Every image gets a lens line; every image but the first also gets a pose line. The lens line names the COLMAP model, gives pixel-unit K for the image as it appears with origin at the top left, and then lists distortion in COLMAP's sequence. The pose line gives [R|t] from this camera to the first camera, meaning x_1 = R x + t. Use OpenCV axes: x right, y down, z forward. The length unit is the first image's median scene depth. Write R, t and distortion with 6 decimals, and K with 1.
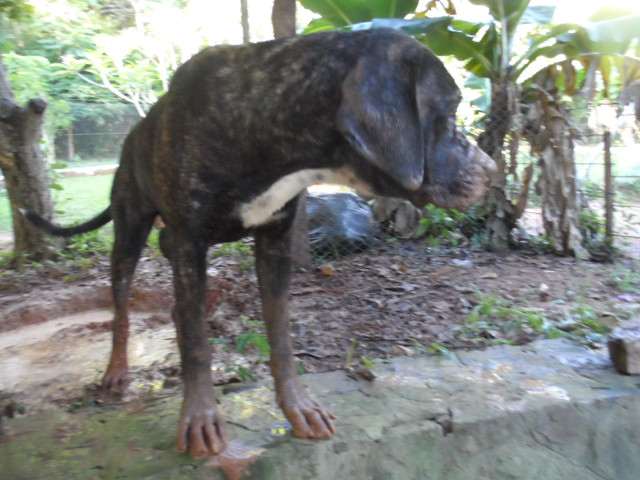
lens RADIAL K [[500.6, 0, 320.0], [0, 500.6, 240.0], [0, 0, 1]] dist [0.007551, 0.003454]
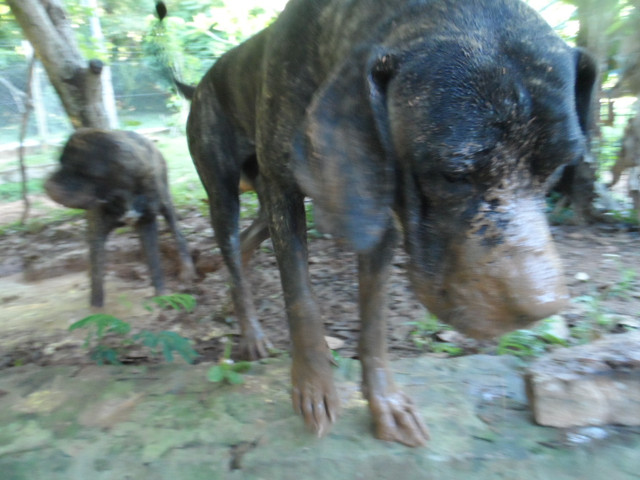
lens RADIAL K [[499.8, 0, 316.1], [0, 499.8, 229.8], [0, 0, 1]] dist [0.006281, 0.002147]
pose [[0.960416, 0.055588, -0.272966, 0.193995], [-0.035402, 0.996299, 0.078332, -0.023269], [0.276310, -0.065568, 0.958829, 0.094389]]
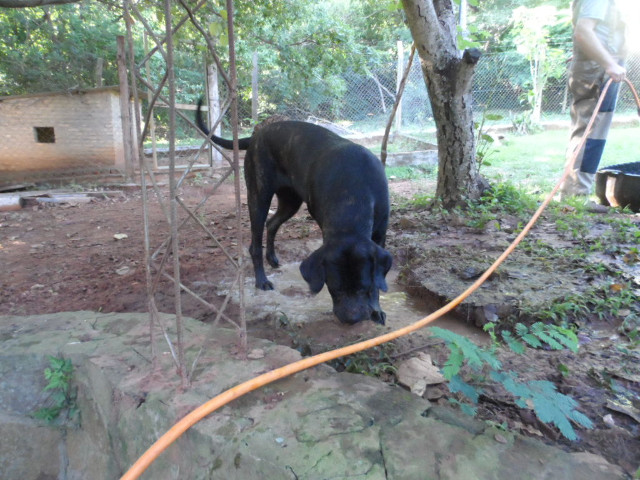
lens RADIAL K [[499.8, 0, 316.1], [0, 499.8, 229.8], [0, 0, 1]] dist [0.006281, 0.002147]
pose [[0.601139, 0.204088, -0.772644, 0.100122], [-0.147855, 0.978552, 0.143441, -0.023806], [0.785347, 0.028011, 0.618421, 0.144352]]
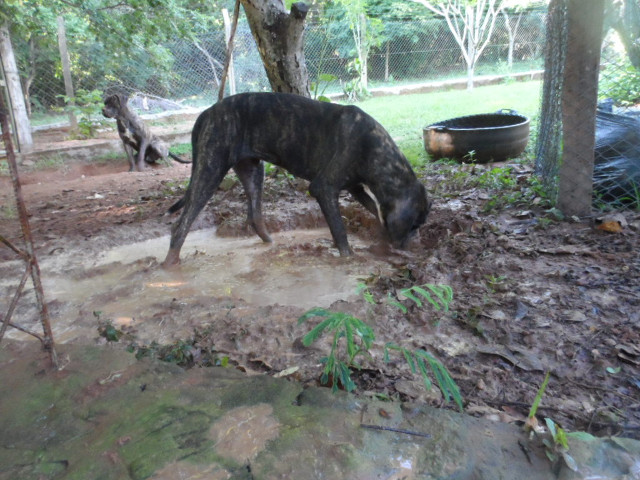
lens RADIAL K [[499.8, 0, 316.1], [0, 499.8, 229.8], [0, 0, 1]] dist [0.006281, 0.002147]
pose [[0.819968, 0.153868, -0.551341, 0.057023], [-0.081152, 0.984713, 0.154123, -0.003766], [0.566628, -0.081633, 0.819920, 0.202287]]
